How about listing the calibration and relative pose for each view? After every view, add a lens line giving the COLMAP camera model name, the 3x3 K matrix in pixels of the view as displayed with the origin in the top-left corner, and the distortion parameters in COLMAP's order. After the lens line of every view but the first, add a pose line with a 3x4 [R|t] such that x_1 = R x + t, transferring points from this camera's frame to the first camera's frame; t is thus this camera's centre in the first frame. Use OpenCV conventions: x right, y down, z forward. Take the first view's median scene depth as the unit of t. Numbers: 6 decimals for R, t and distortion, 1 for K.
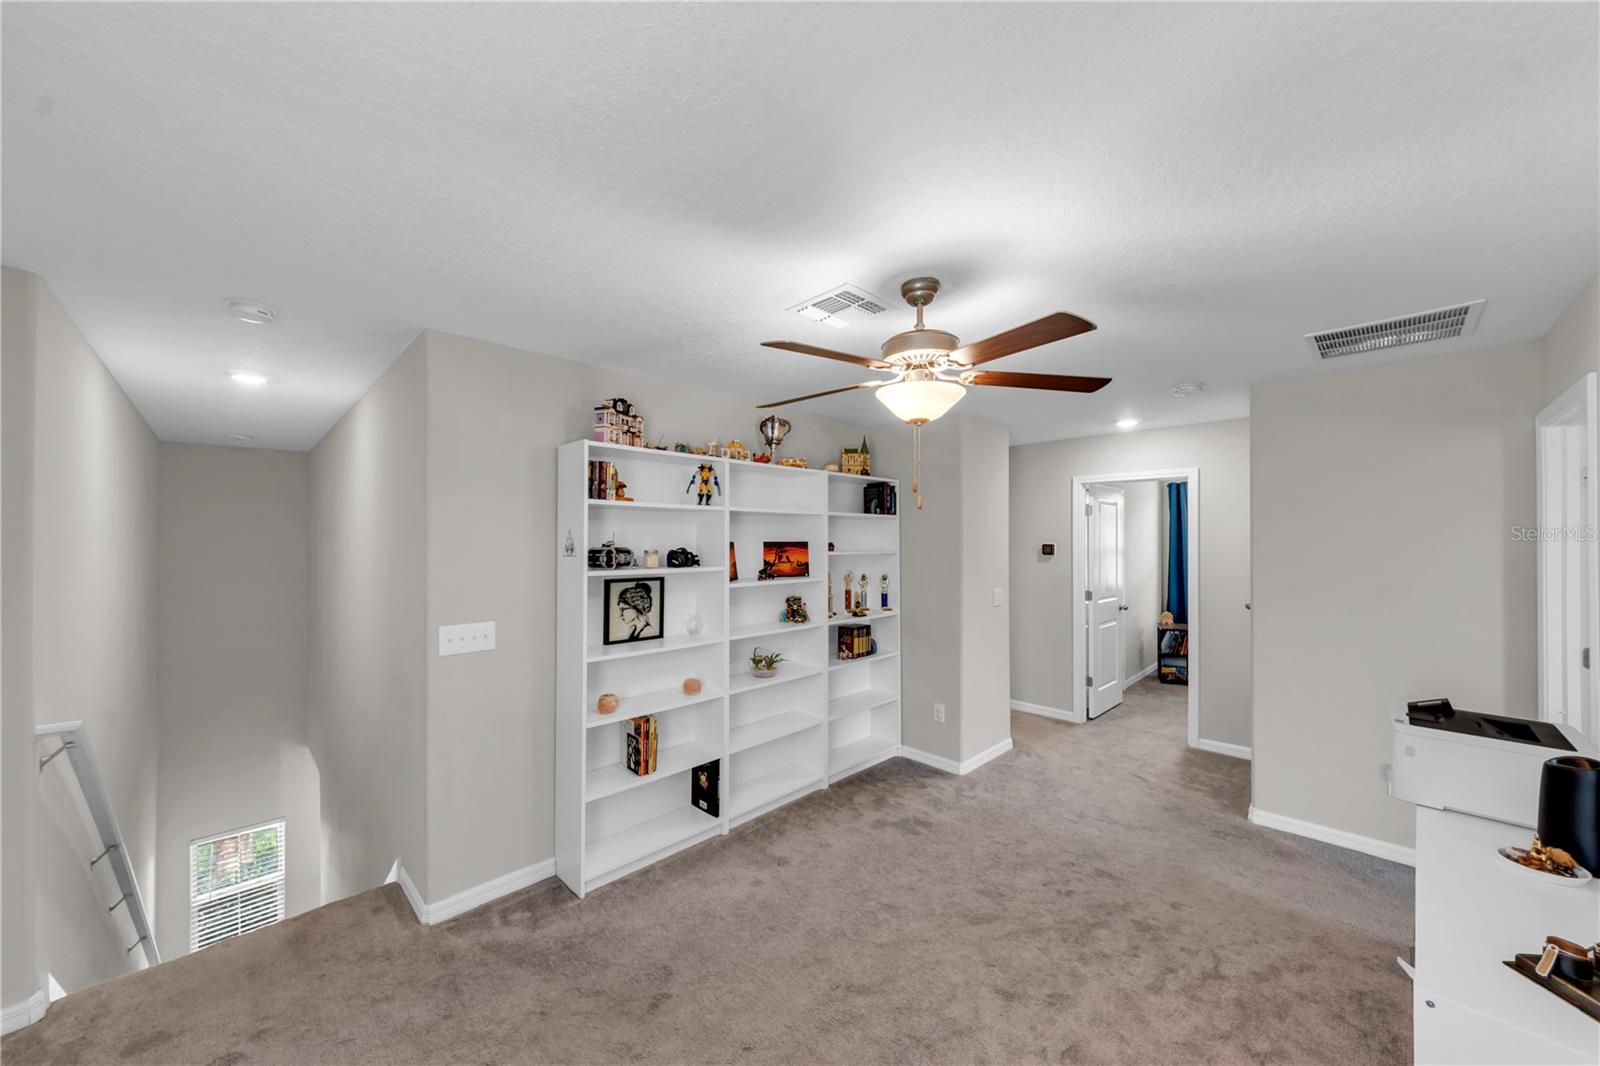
lens RADIAL K [[588.2, 0, 792.6], [0, 588.2, 539.7], [0, 0, 1]] dist [-0.000163, -0.000037]
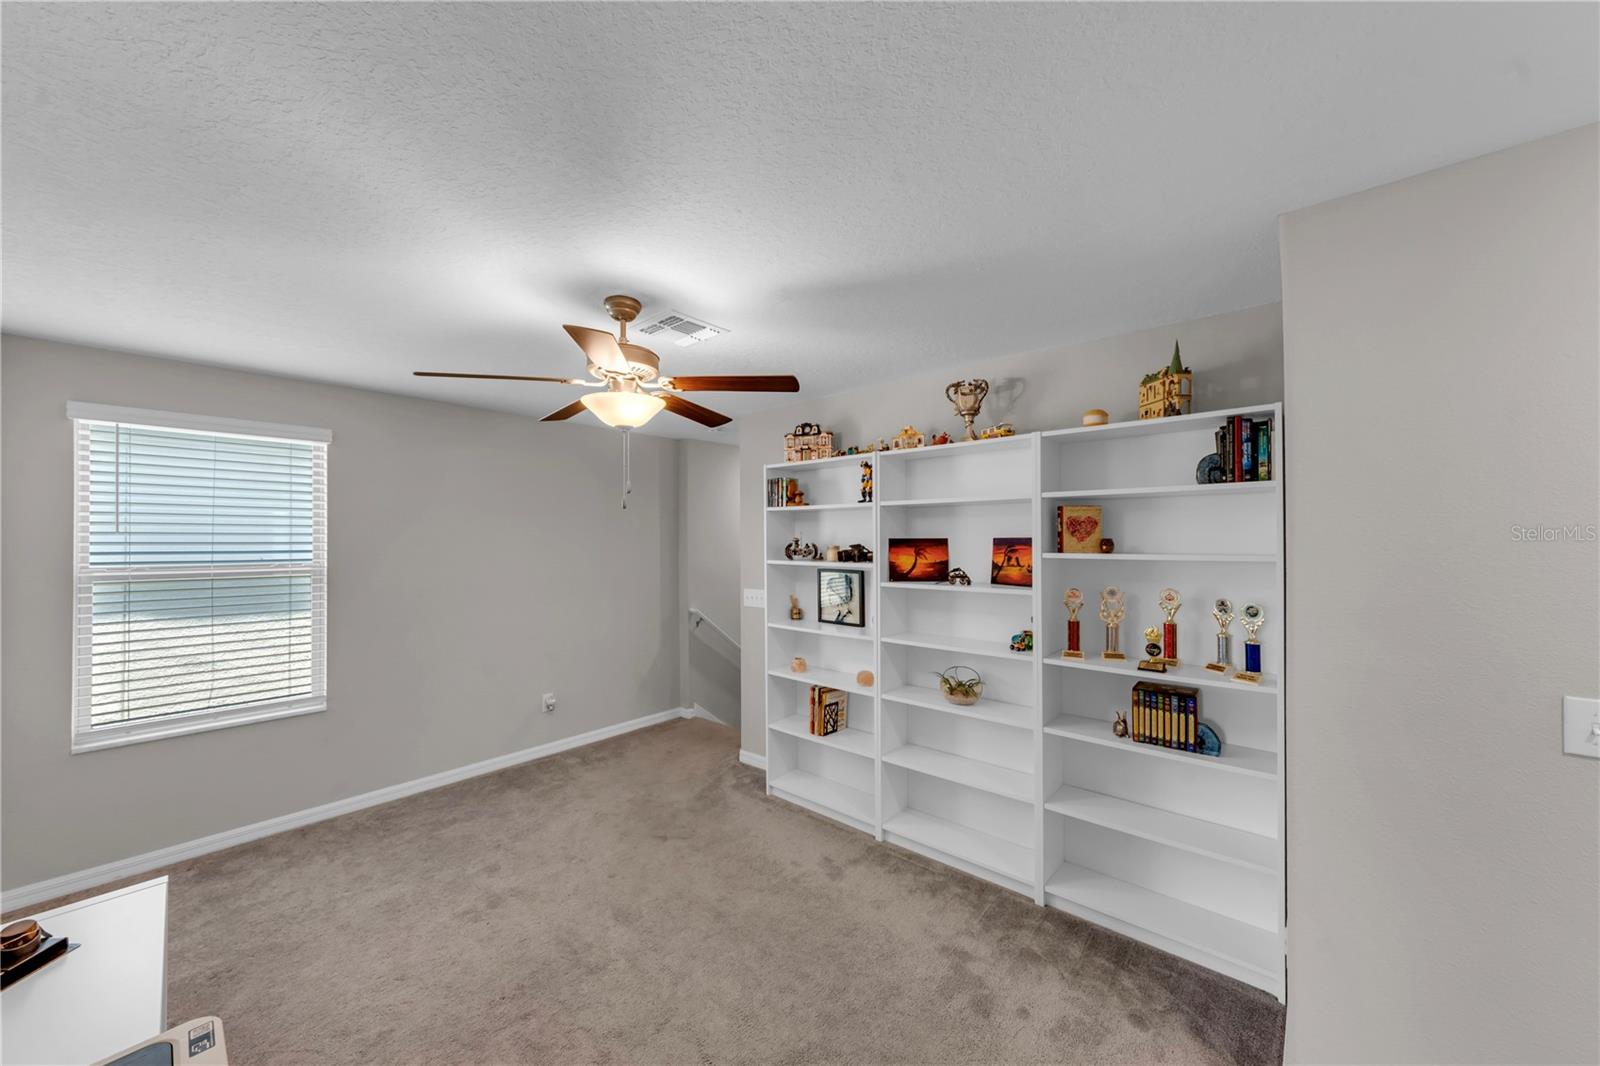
lens RADIAL K [[588.2, 0, 799.2], [0, 588.2, 541.9], [0, 0, 1]] dist [-0.000163, -0.000037]
pose [[0.063820, 0.005012, -0.997949, 0.801238], [0.005289, 0.999972, 0.005360, 0.003323], [0.997947, -0.005620, 0.063792, 0.770358]]
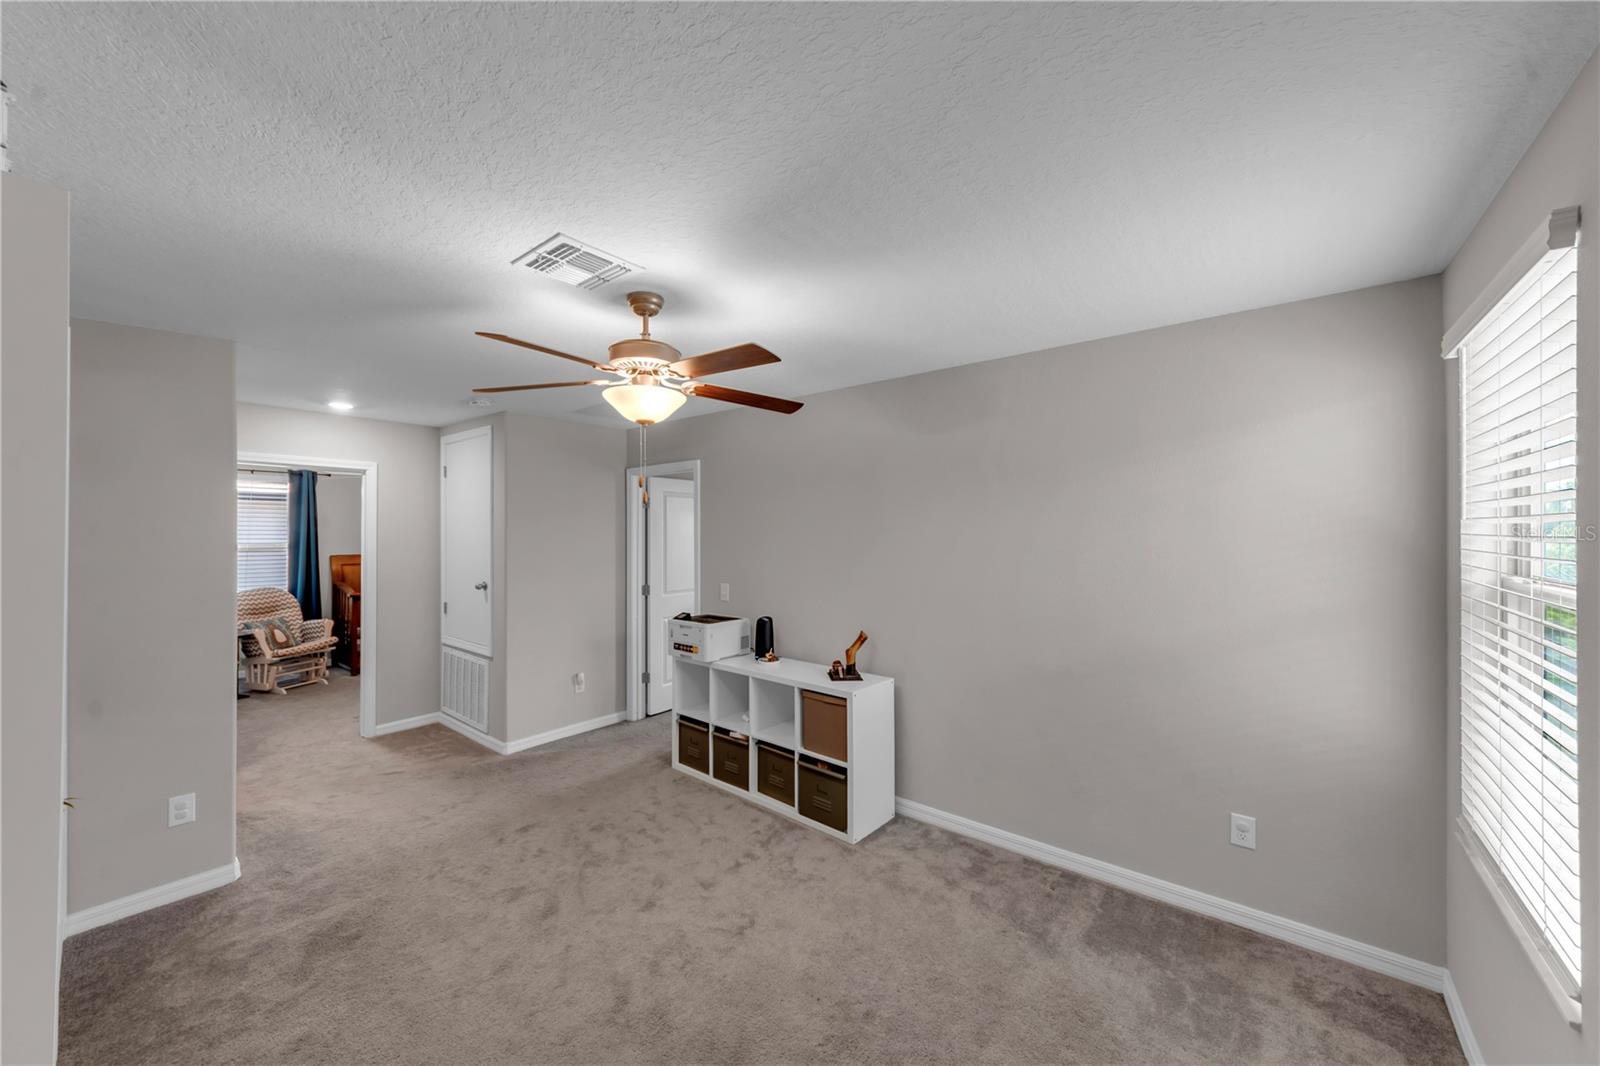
lens RADIAL K [[588.2, 0, 791.9], [0, 588.2, 530.4], [0, 0, 1]] dist [-0.000163, -0.000037]
pose [[-0.113797, 0.004161, 0.993495, -0.550034], [0.000734, 0.999991, -0.004104, 0.002004], [-0.993504, 0.000263, -0.113799, 0.527529]]
